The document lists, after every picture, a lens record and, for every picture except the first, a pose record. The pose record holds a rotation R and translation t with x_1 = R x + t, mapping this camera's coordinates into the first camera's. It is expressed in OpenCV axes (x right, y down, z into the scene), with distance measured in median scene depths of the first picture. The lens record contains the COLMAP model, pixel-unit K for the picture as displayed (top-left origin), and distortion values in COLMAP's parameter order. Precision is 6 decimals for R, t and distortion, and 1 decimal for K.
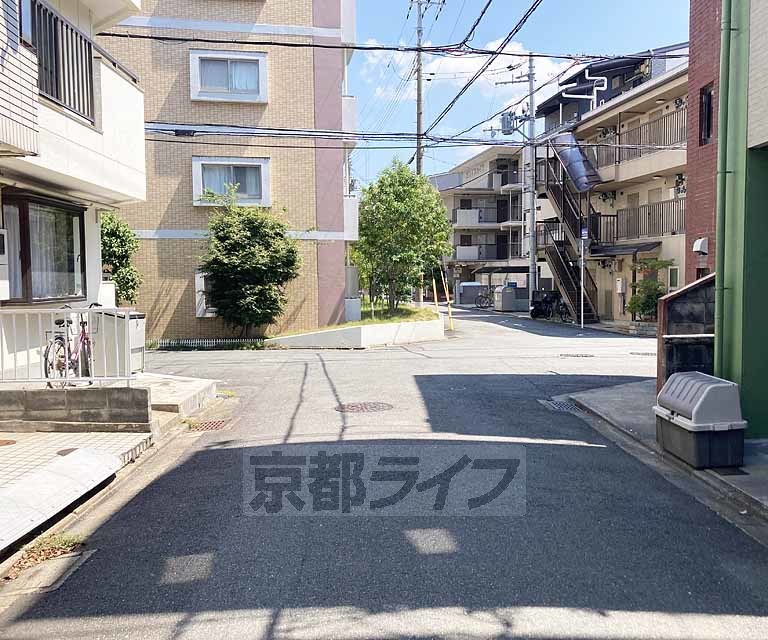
lens RADIAL K [[691.7, 0, 384.0], [0, 691.7, 320.0], [0, 0, 1]] dist [0.003454, -0.096910]
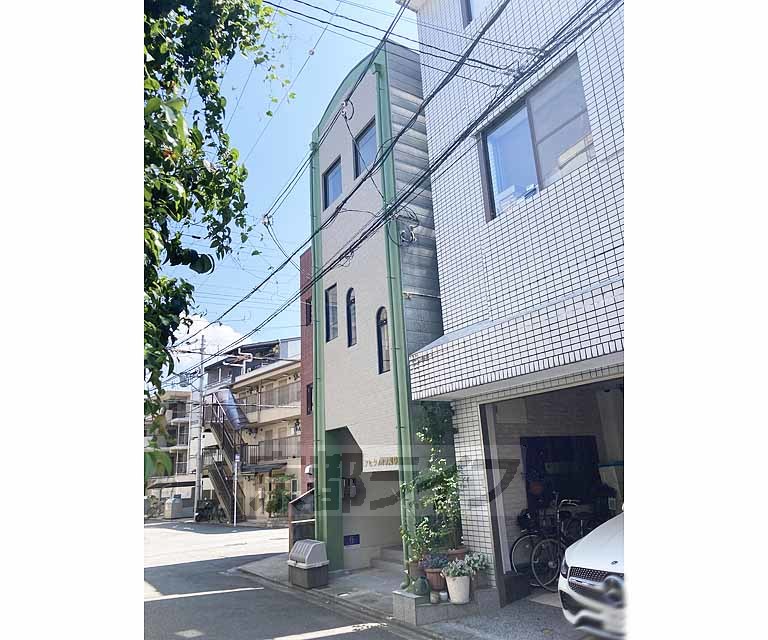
lens RADIAL K [[527.5, 0, 384.0], [0, 527.5, 320.0], [0, 0, 1]] dist [0.003957, 0.003827]
pose [[0.847195, 0.113120, 0.519101, -0.060651], [0.079722, 0.938940, -0.334718, 0.001454], [-0.525267, 0.324955, 0.786447, -0.142488]]
